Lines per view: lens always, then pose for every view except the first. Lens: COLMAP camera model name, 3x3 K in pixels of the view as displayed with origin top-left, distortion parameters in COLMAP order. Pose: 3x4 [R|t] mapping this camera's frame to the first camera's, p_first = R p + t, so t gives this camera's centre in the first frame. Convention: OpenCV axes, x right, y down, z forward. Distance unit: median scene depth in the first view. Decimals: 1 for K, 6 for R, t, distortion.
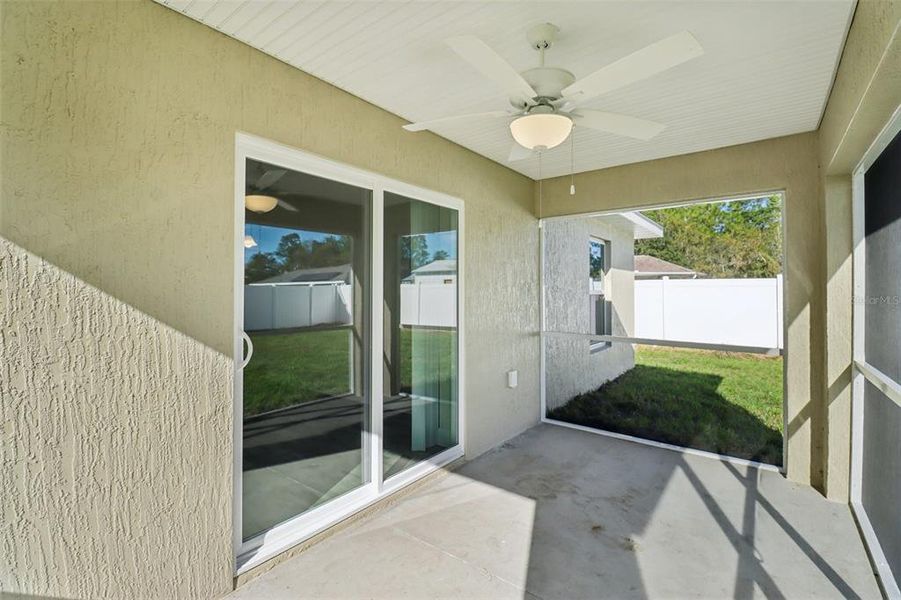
lens RADIAL K [[418.9, 0, 450.3], [0, 418.9, 292.7], [0, 0, 1]] dist [-0.004925, -0.001145]
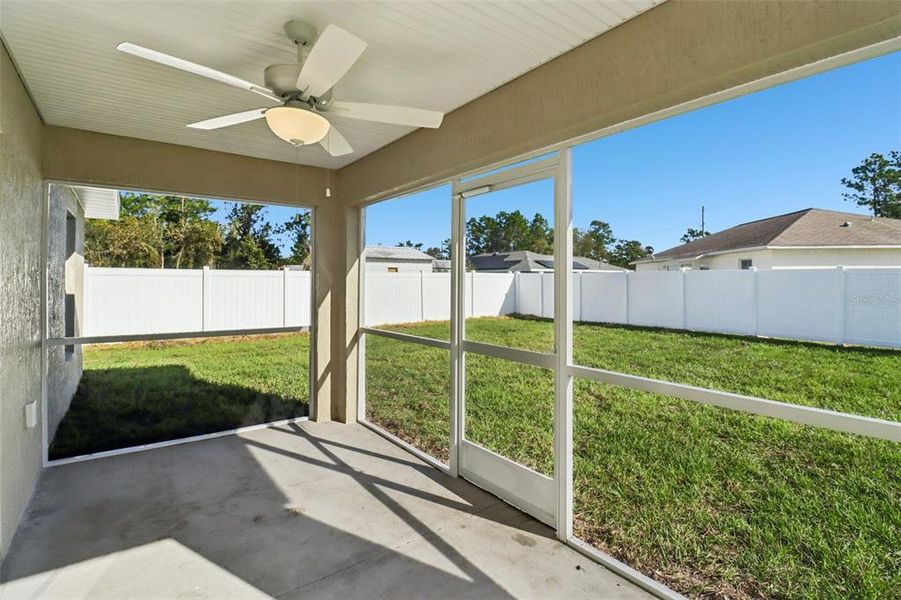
lens RADIAL K [[419.4, 0, 456.5], [0, 419.4, 276.7], [0, 0, 1]] dist [-0.007835, -0.009593]
pose [[0.256153, 0.010479, 0.966579, -0.370830], [0.002187, 0.999932, -0.011420, -0.004809], [-0.966634, 0.005039, 0.256113, 0.206188]]
